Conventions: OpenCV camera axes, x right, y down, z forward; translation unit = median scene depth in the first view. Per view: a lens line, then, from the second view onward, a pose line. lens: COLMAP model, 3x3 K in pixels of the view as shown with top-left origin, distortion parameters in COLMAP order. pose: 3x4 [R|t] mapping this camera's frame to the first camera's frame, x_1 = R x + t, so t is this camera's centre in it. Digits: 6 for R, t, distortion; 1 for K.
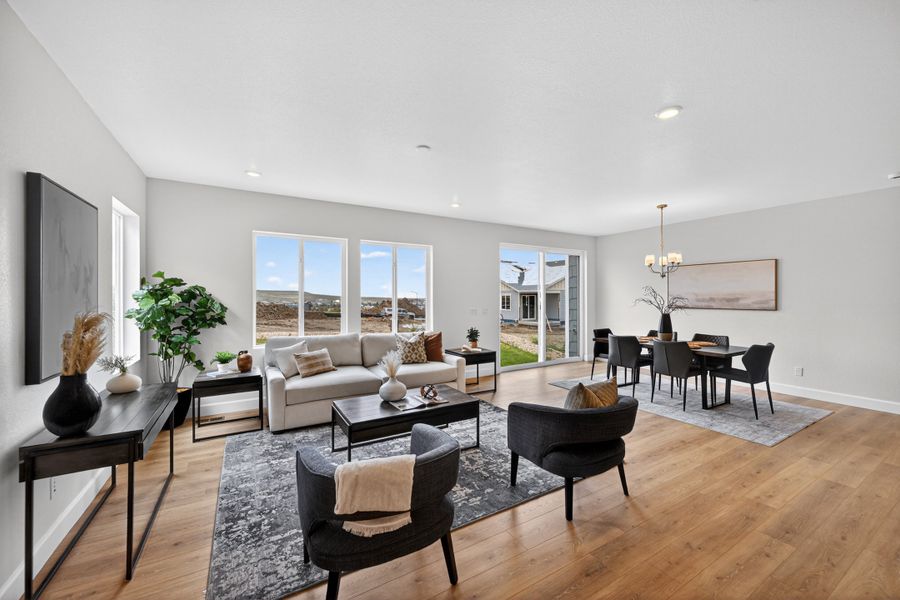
lens RADIAL K [[351.8, 0, 450.0], [0, 351.8, 300.0], [0, 0, 1]] dist [0.000187, 0.000230]
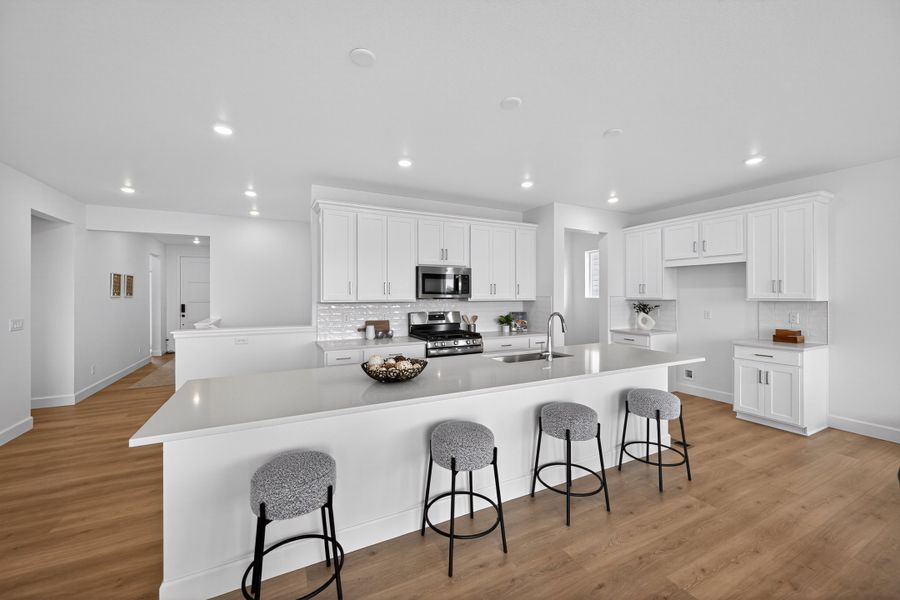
lens RADIAL K [[351.8, 0, 450.0], [0, 351.8, 300.0], [0, 0, 1]] dist [0.000187, 0.000230]
pose [[-0.997901, 0.005506, 0.064516, 0.627465], [0.006804, 0.999778, 0.019918, -0.008997], [-0.064392, 0.020315, -0.997718, 0.816570]]
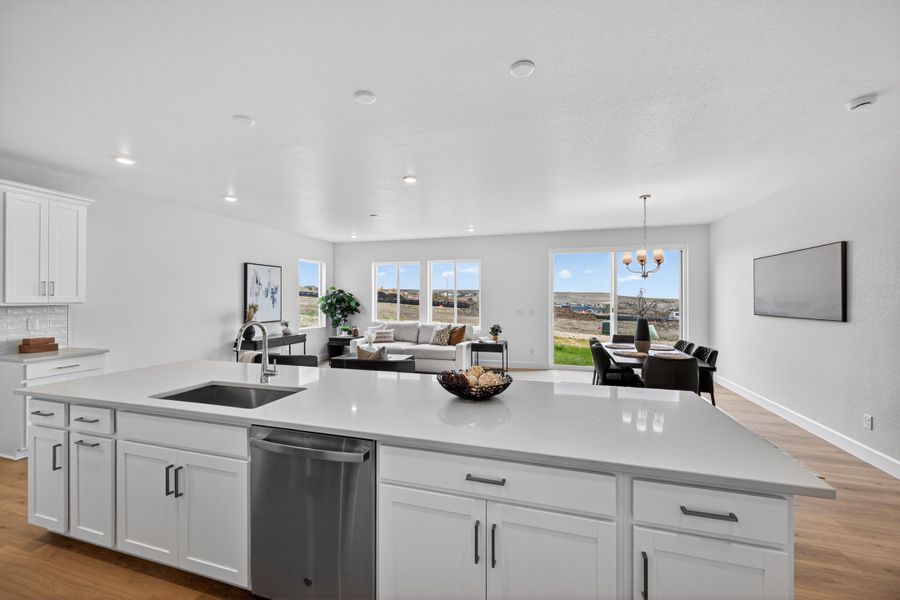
lens RADIAL K [[351.8, 0, 450.0], [0, 351.8, 300.0], [0, 0, 1]] dist [0.000187, 0.000230]
pose [[0.677462, 0.005294, -0.735539, 0.998817], [-0.009548, 0.999953, -0.001597, -0.002872], [0.735496, 0.008105, 0.677481, 0.049372]]
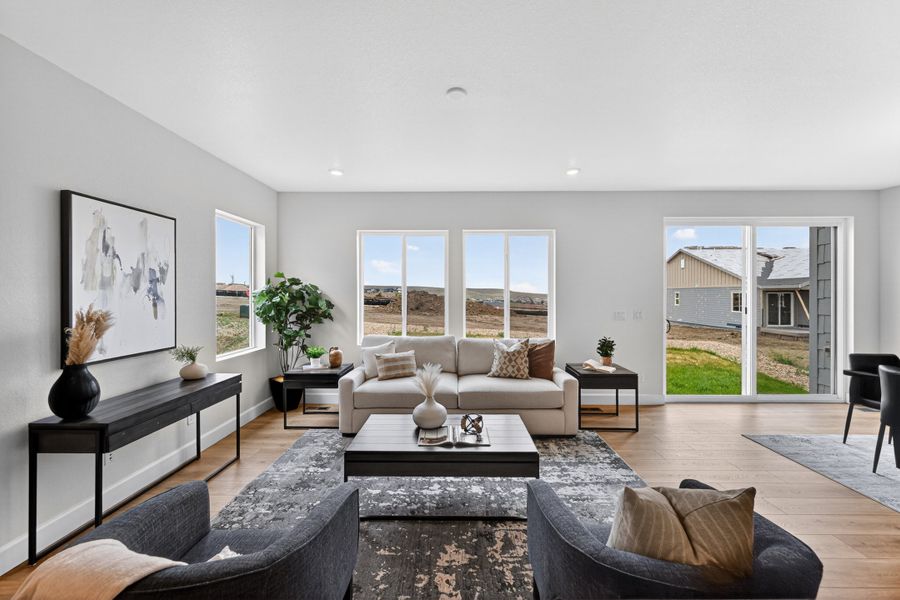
lens RADIAL K [[355.0, 0, 451.4], [0, 355.0, 296.8], [0, 0, 1]] dist [0.000586, 0.000306]
pose [[0.854880, 0.003886, -0.518812, 0.199513], [-0.005375, 0.999985, -0.001367, -0.002489], [0.518798, 0.003957, 0.854888, 0.239413]]
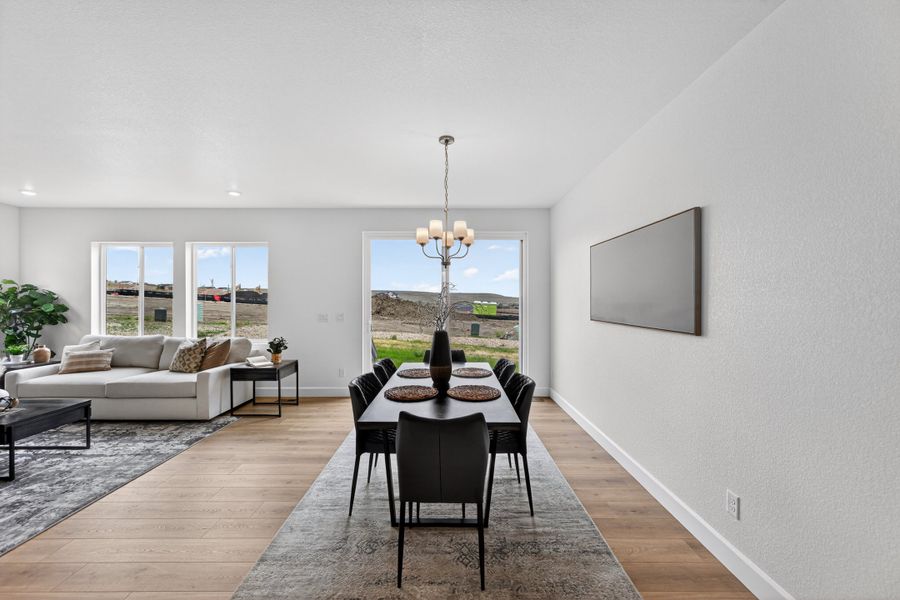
lens RADIAL K [[351.8, 0, 450.0], [0, 351.8, 300.0], [0, 0, 1]] dist [0.000187, 0.000230]
pose [[0.860897, 0.002938, -0.508770, 0.972872], [-0.006467, 0.999966, -0.005170, -0.008099], [0.508738, 0.007741, 0.860887, 0.563343]]
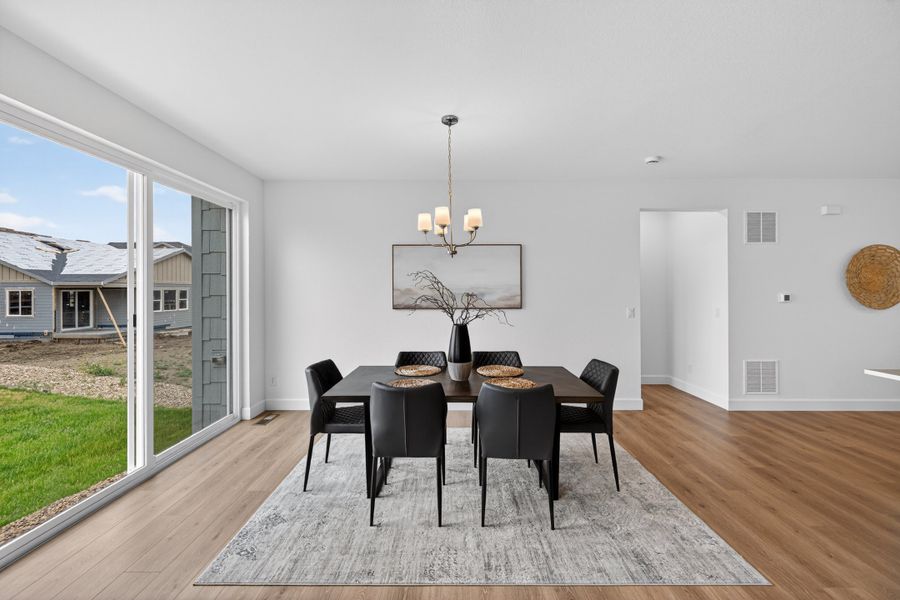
lens RADIAL K [[356.6, 0, 450.3], [0, 356.6, 289.9], [0, 0, 1]] dist [0.001083, 0.000185]
pose [[0.514412, 0.002974, 0.857538, 0.159416], [0.010636, 0.999895, -0.009848, -0.006793], [-0.857477, 0.014187, 0.514327, 0.789380]]
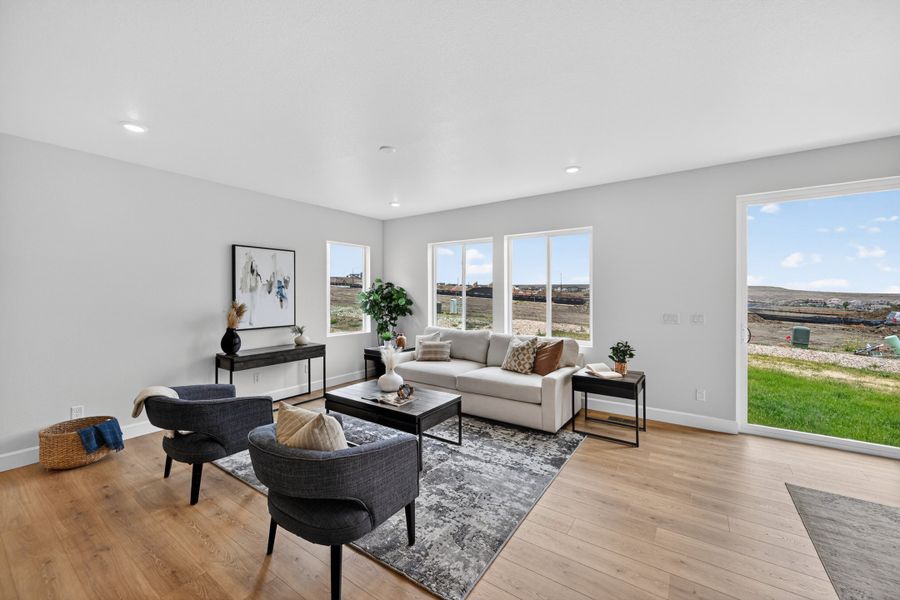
lens RADIAL K [[355.0, 0, 451.4], [0, 355.0, 296.8], [0, 0, 1]] dist [0.000586, 0.000306]
pose [[0.420496, 0.006645, -0.907270, 0.621822], [-0.006780, 0.999968, 0.004181, -0.006365], [0.907269, 0.004393, 0.420528, 0.490978]]
